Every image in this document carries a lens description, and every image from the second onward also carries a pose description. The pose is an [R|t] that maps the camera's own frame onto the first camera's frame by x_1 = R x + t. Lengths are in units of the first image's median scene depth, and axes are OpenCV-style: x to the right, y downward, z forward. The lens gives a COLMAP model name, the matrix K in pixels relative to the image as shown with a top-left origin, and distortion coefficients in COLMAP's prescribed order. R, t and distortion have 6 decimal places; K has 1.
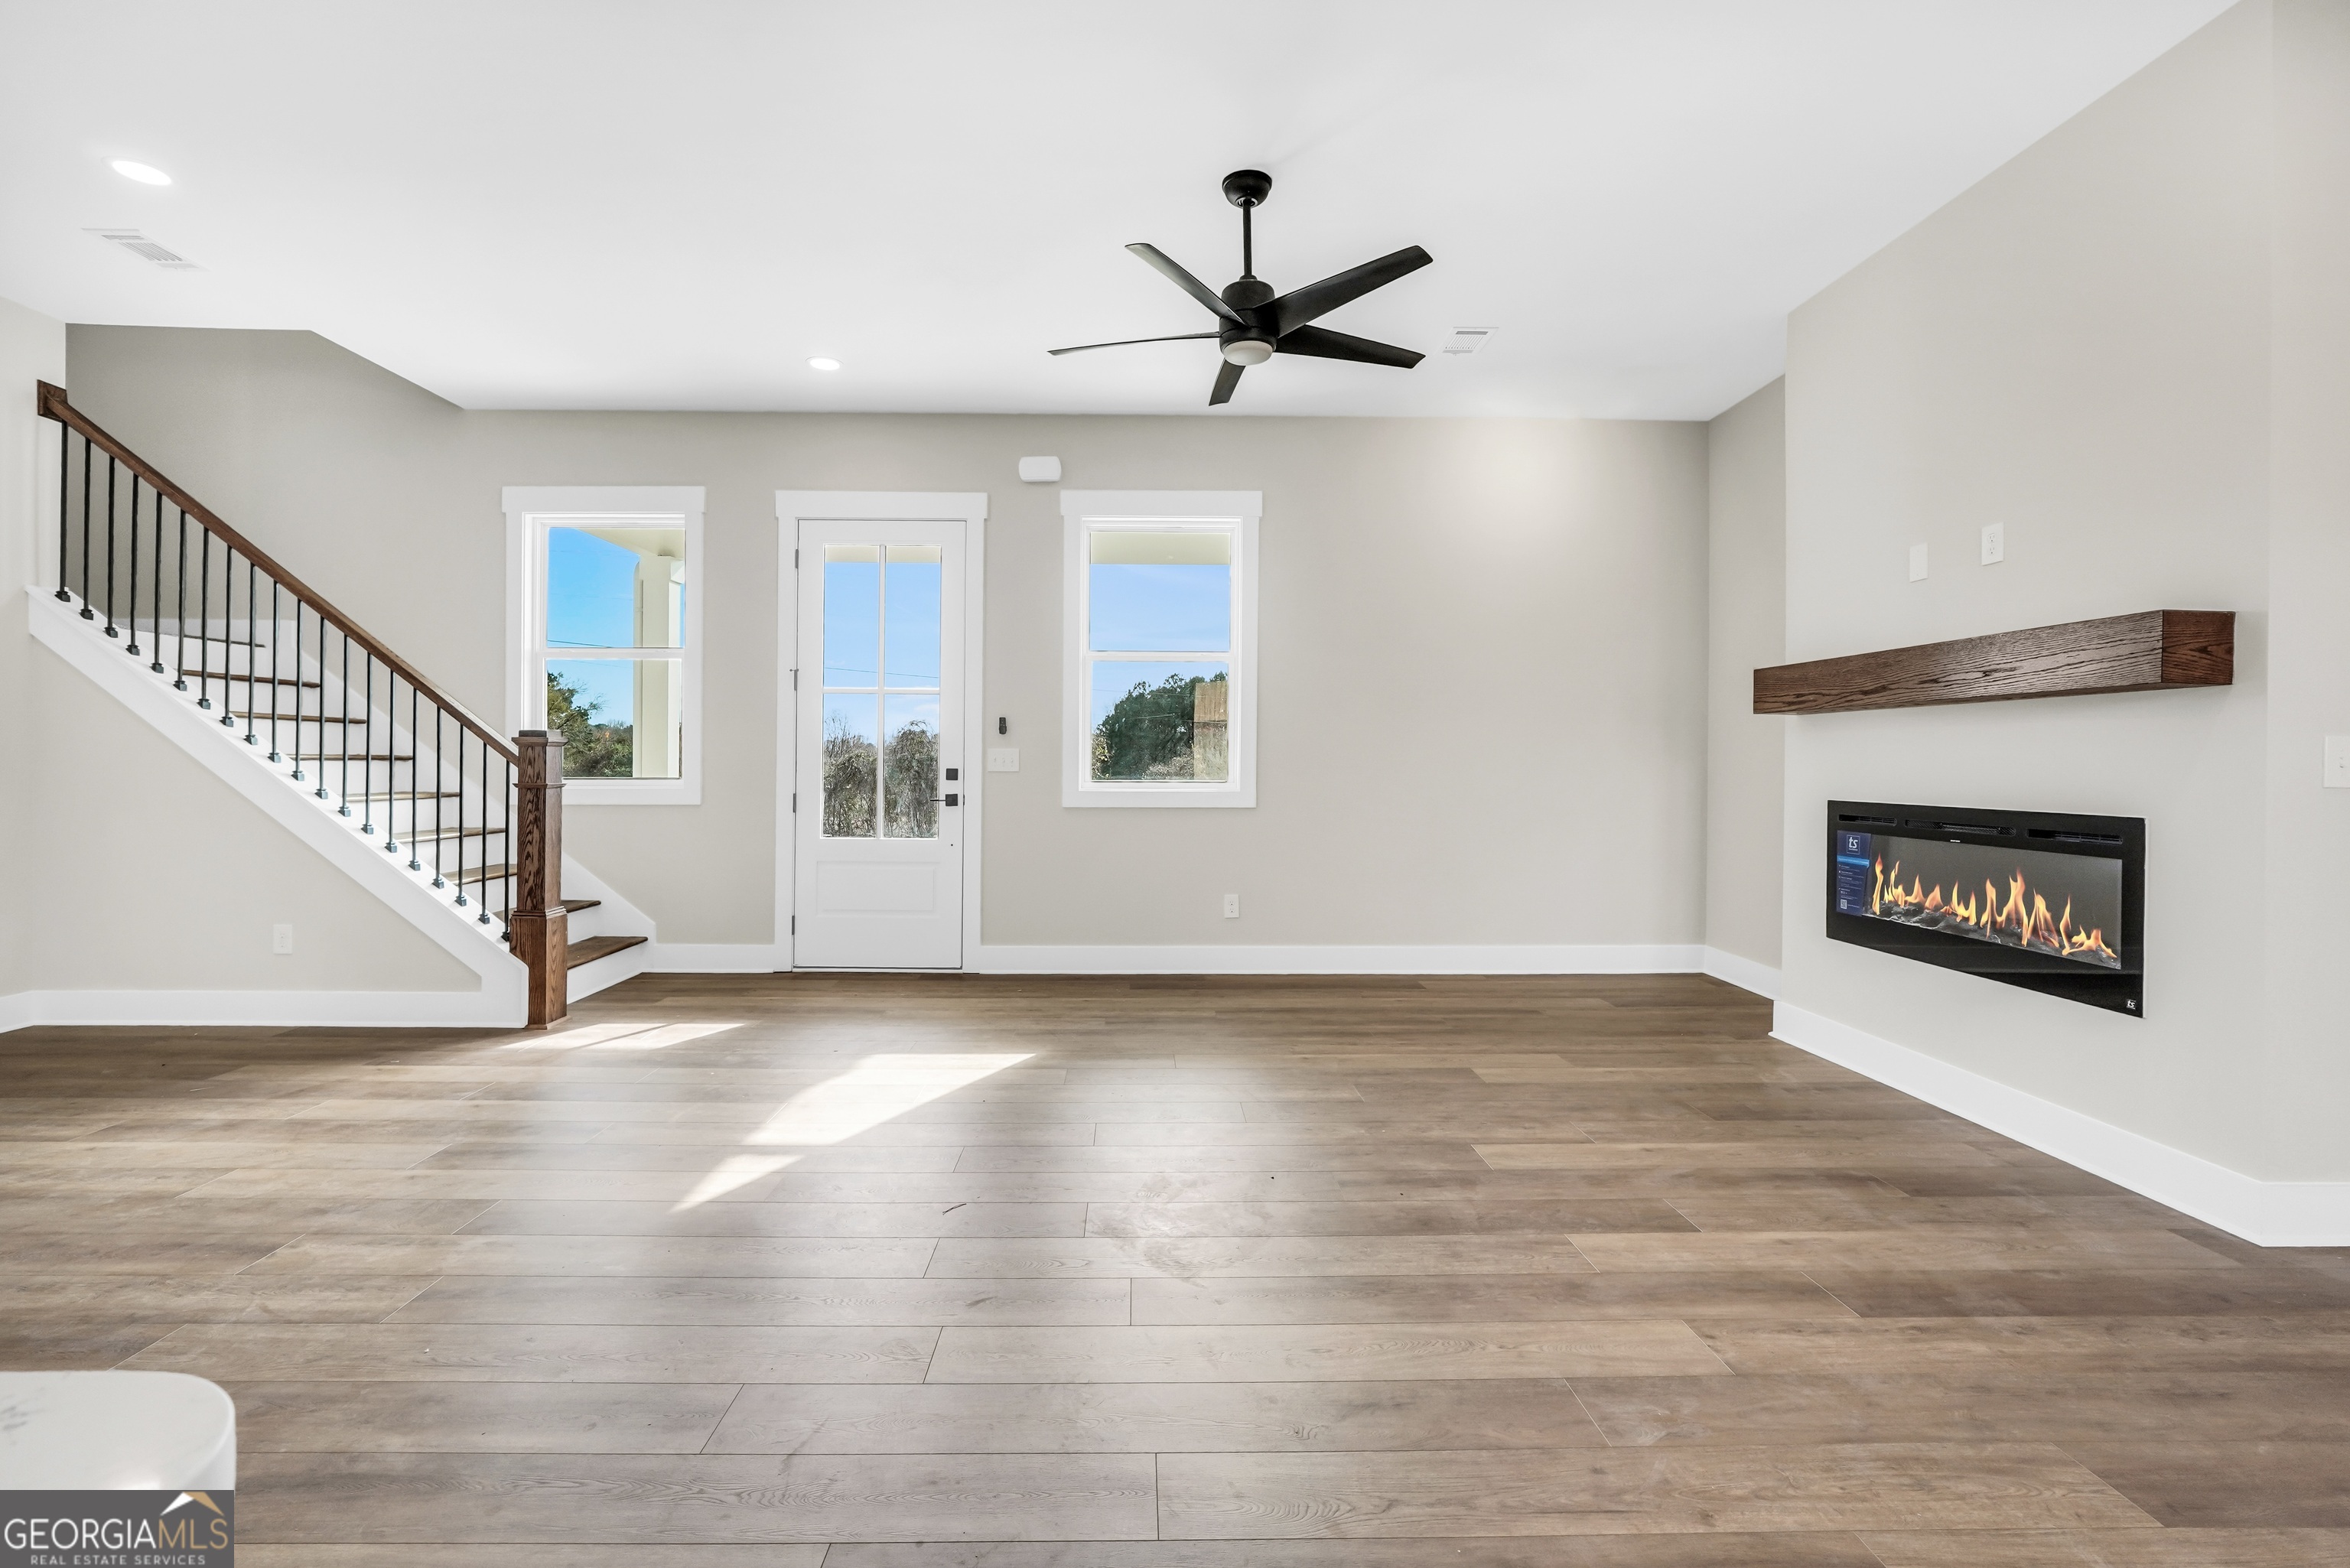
lens RADIAL K [[1021.2, 0, 1165.1], [0, 1021.2, 763.4], [0, 0, 1]] dist [-0.020079, 0.007406]
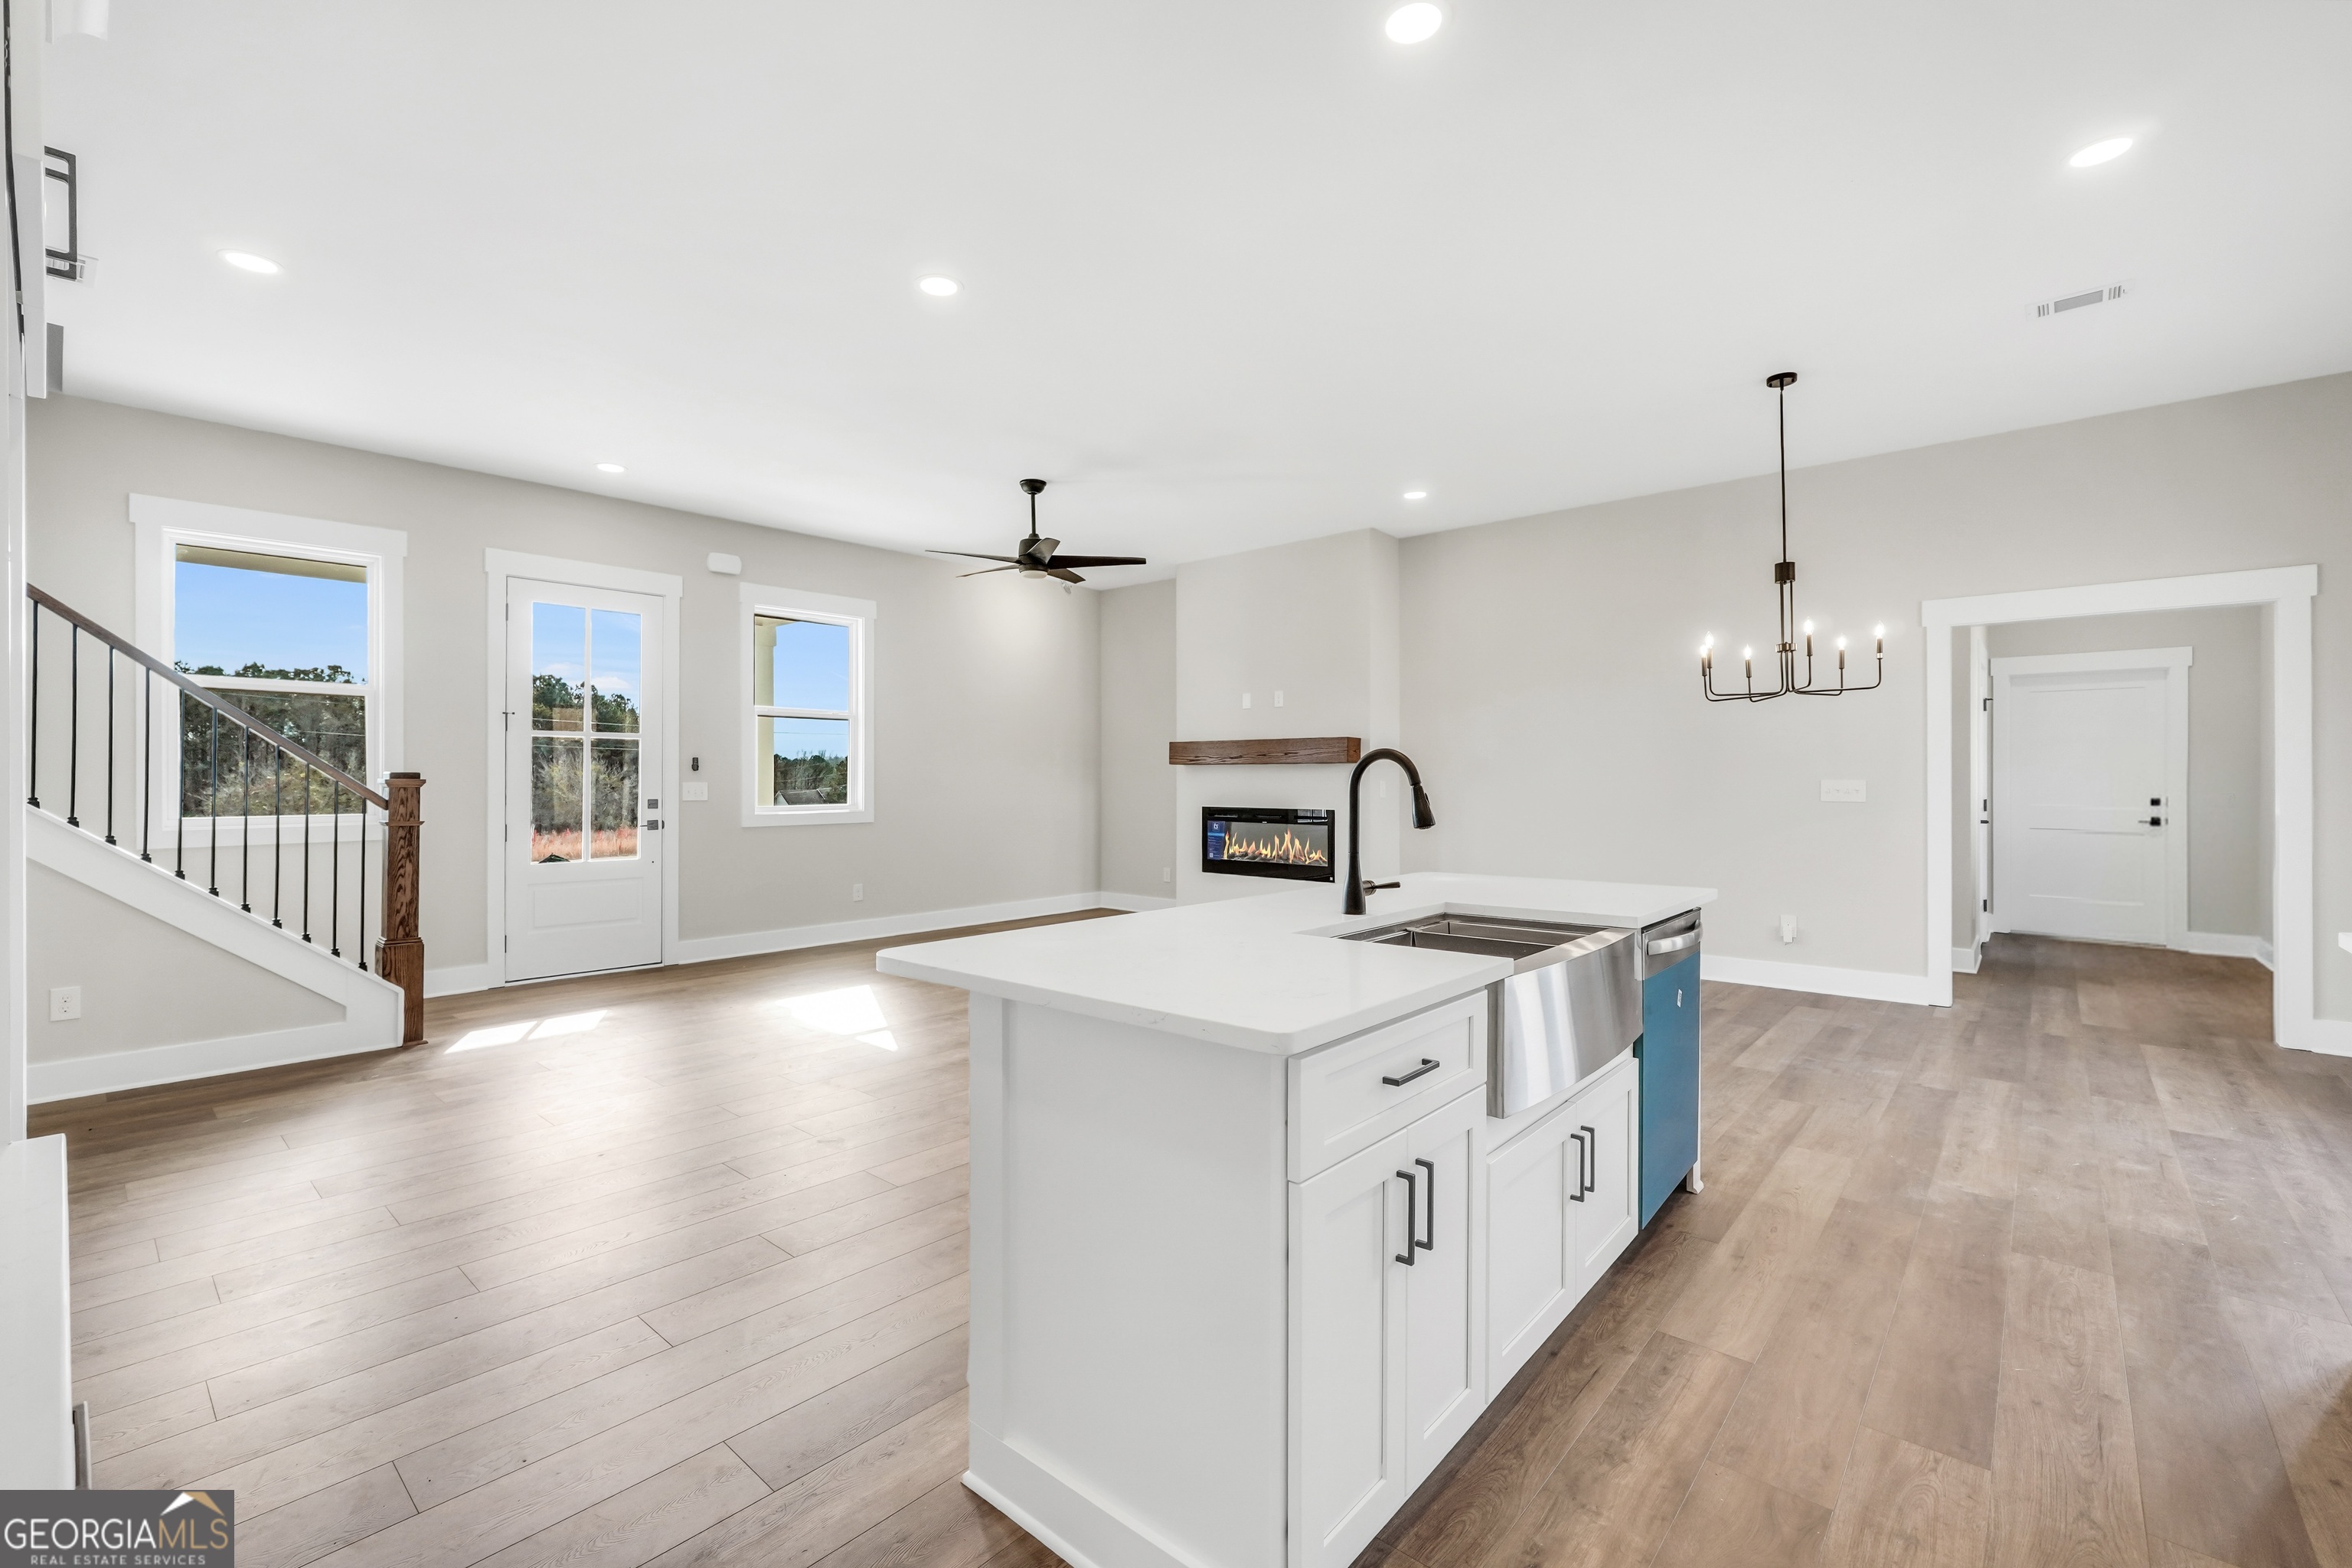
lens RADIAL K [[1002.0, 0, 1164.5], [0, 1002.0, 777.3], [0, 0, 1]] dist [-0.019075, 0.006730]
pose [[0.679792, -0.004315, 0.733392, -0.871612], [0.004067, 0.999989, 0.002115, -0.027443], [-0.733394, 0.001545, 0.679802, -0.334677]]
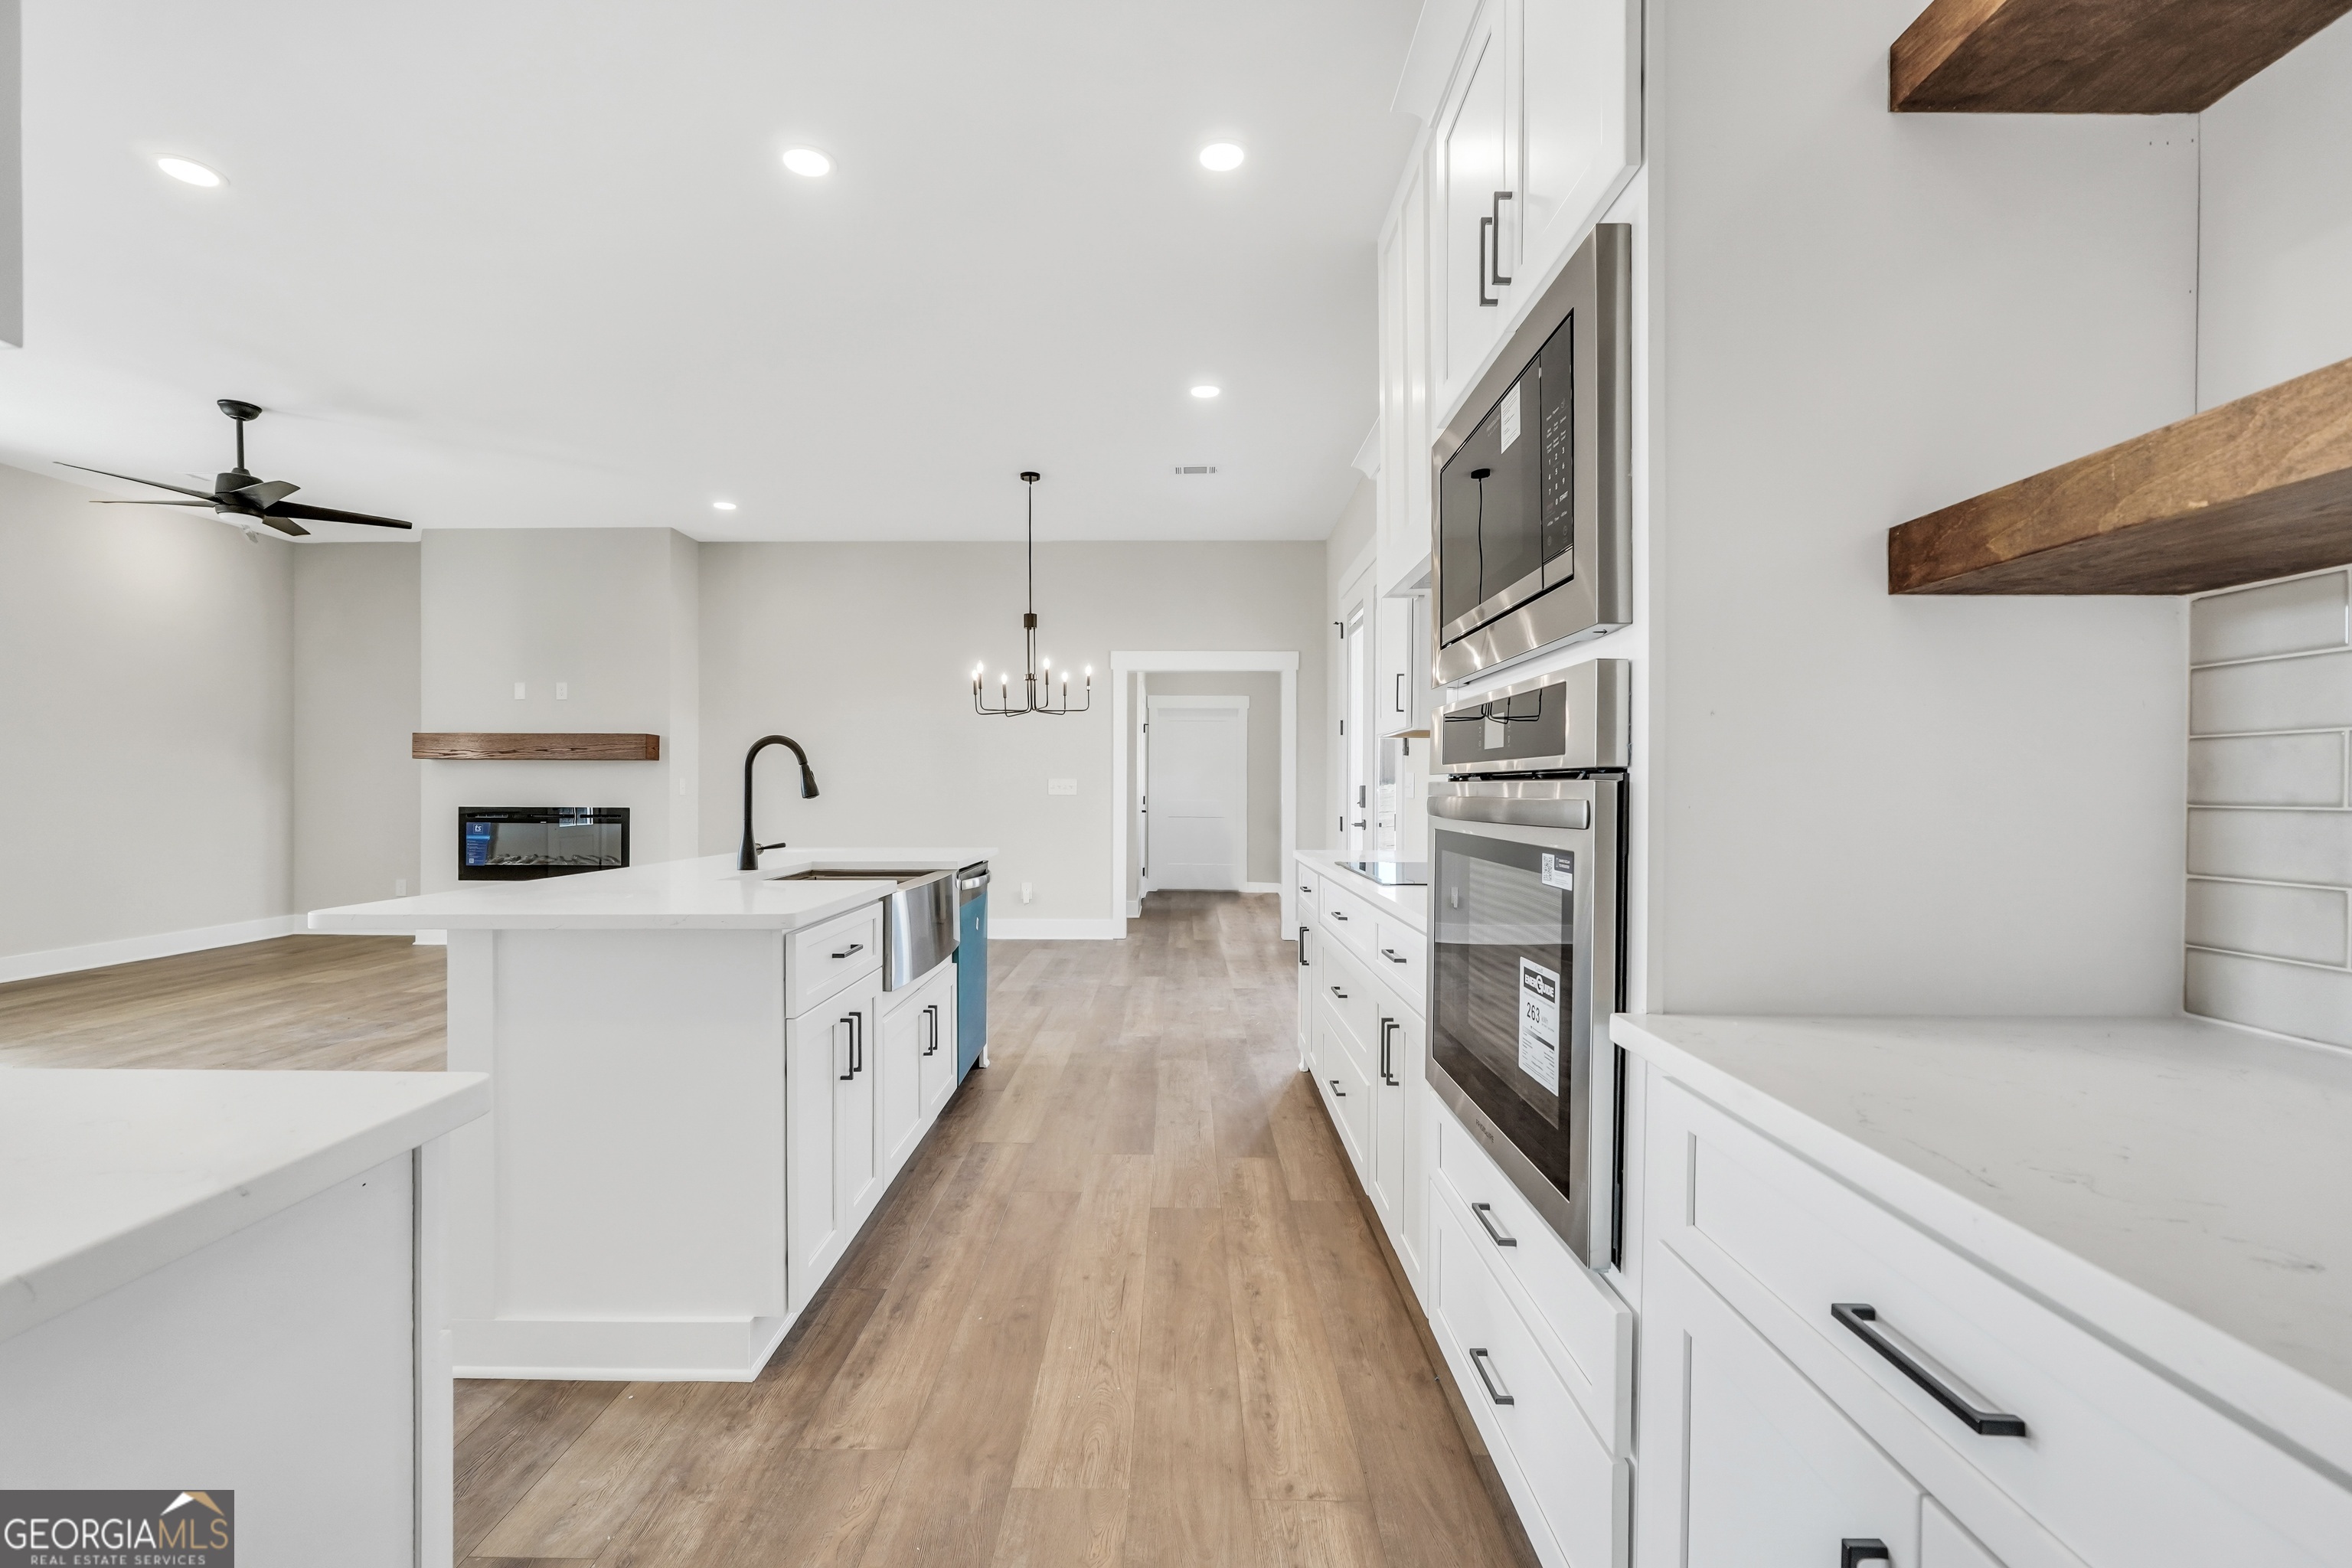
lens RADIAL K [[1002.0, 0, 1164.5], [0, 1002.0, 777.3], [0, 0, 1]] dist [-0.019075, 0.006730]
pose [[0.032684, 0.007204, 0.999440, -1.071149], [-0.002219, 0.999972, -0.007135, -0.007482], [-0.999463, -0.001985, 0.032699, -0.338234]]
